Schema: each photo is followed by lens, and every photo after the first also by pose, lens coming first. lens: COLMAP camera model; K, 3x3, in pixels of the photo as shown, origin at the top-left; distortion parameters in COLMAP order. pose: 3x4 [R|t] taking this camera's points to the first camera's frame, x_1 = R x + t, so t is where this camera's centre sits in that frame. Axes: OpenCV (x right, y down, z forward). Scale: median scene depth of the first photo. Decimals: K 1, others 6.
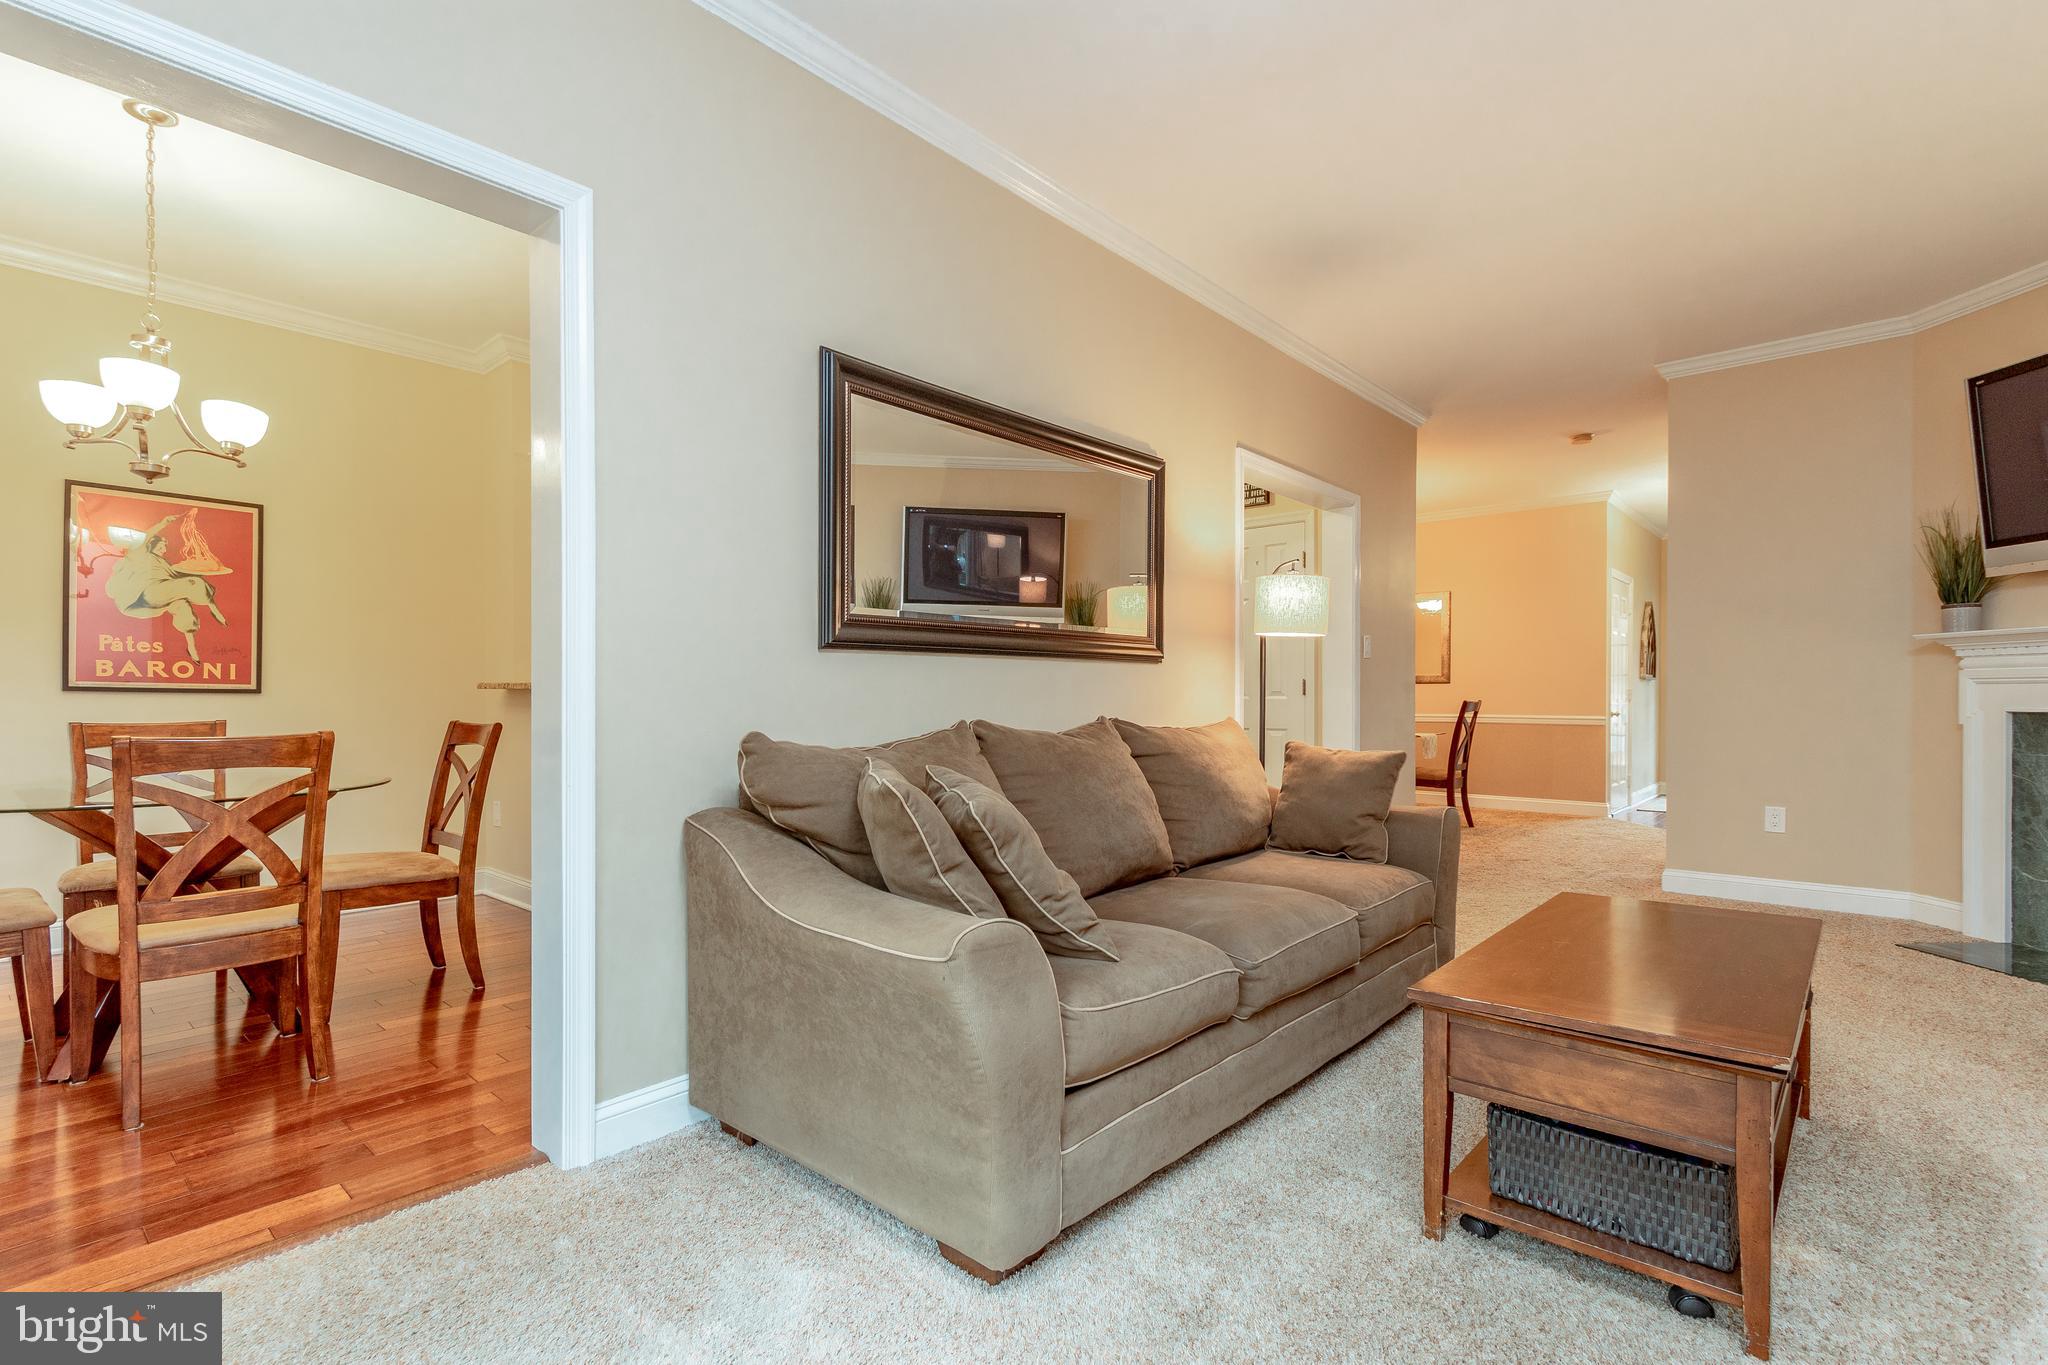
lens RADIAL K [[953.0, 0, 995.7], [0, 953.0, 714.2], [0, 0, 1]] dist [0.004752, -0.001804]
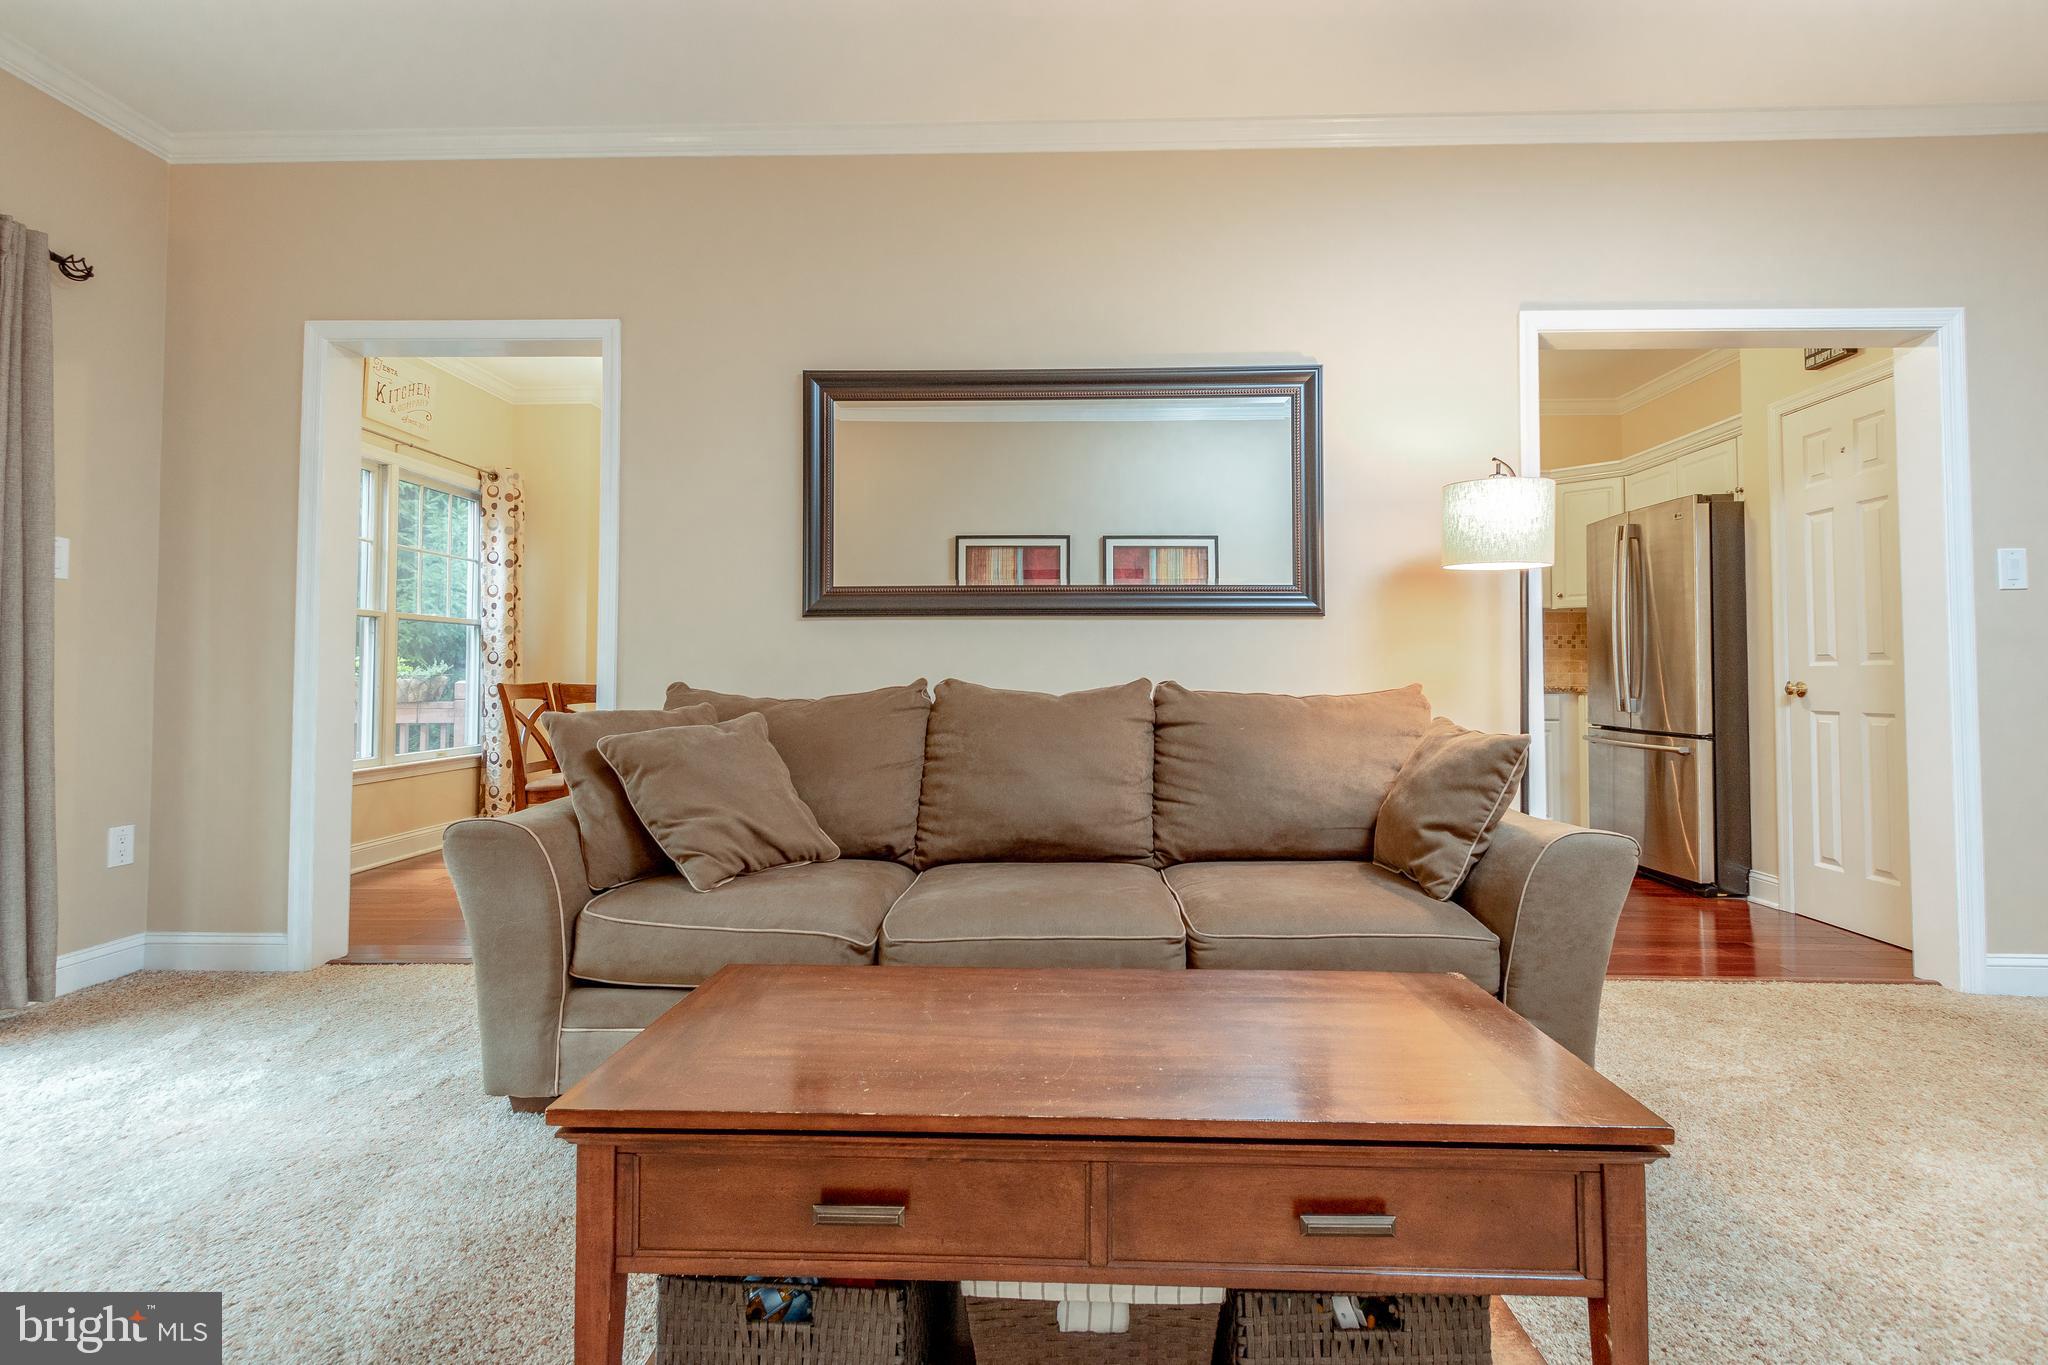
lens RADIAL K [[953.0, 0, 983.8], [0, 953.0, 655.2], [0, 0, 1]] dist [0.004752, -0.001804]
pose [[0.644336, -0.012899, -0.764634, 0.585038], [-0.017553, 0.999345, -0.031650, 0.009392], [0.764541, 0.033815, 0.643687, 0.261610]]
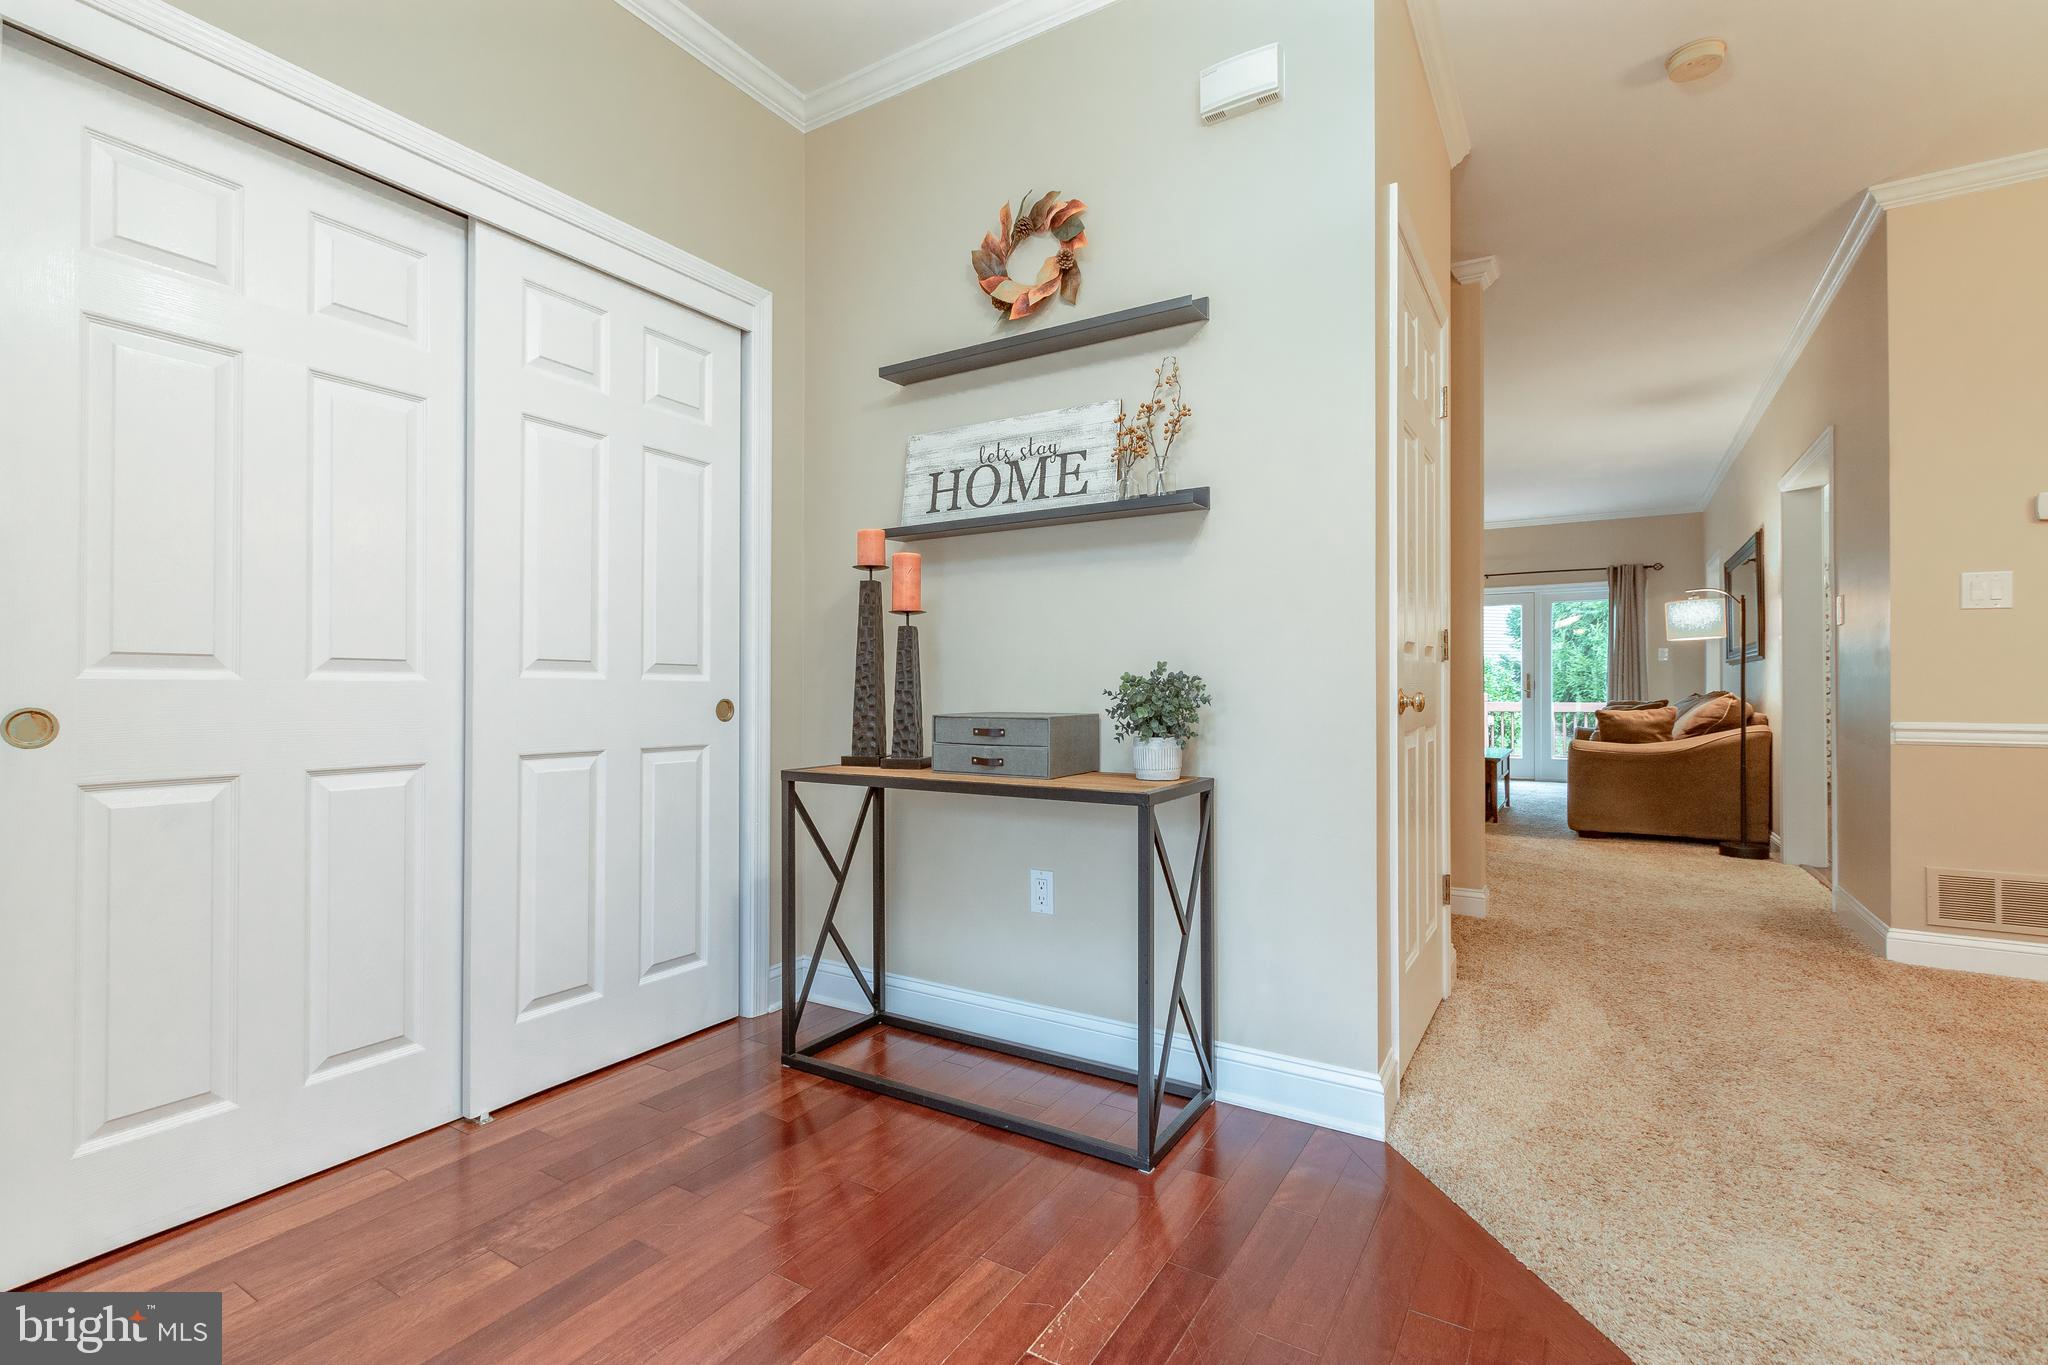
lens RADIAL K [[953.0, 0, 1009.9], [0, 953.0, 685.5], [0, 0, 1]] dist [0.004752, -0.001804]
pose [[-0.983897, -0.001632, -0.178729, 1.620799], [-0.004022, 0.999907, 0.013012, -0.022055], [0.178691, 0.013522, -0.983812, 2.281588]]
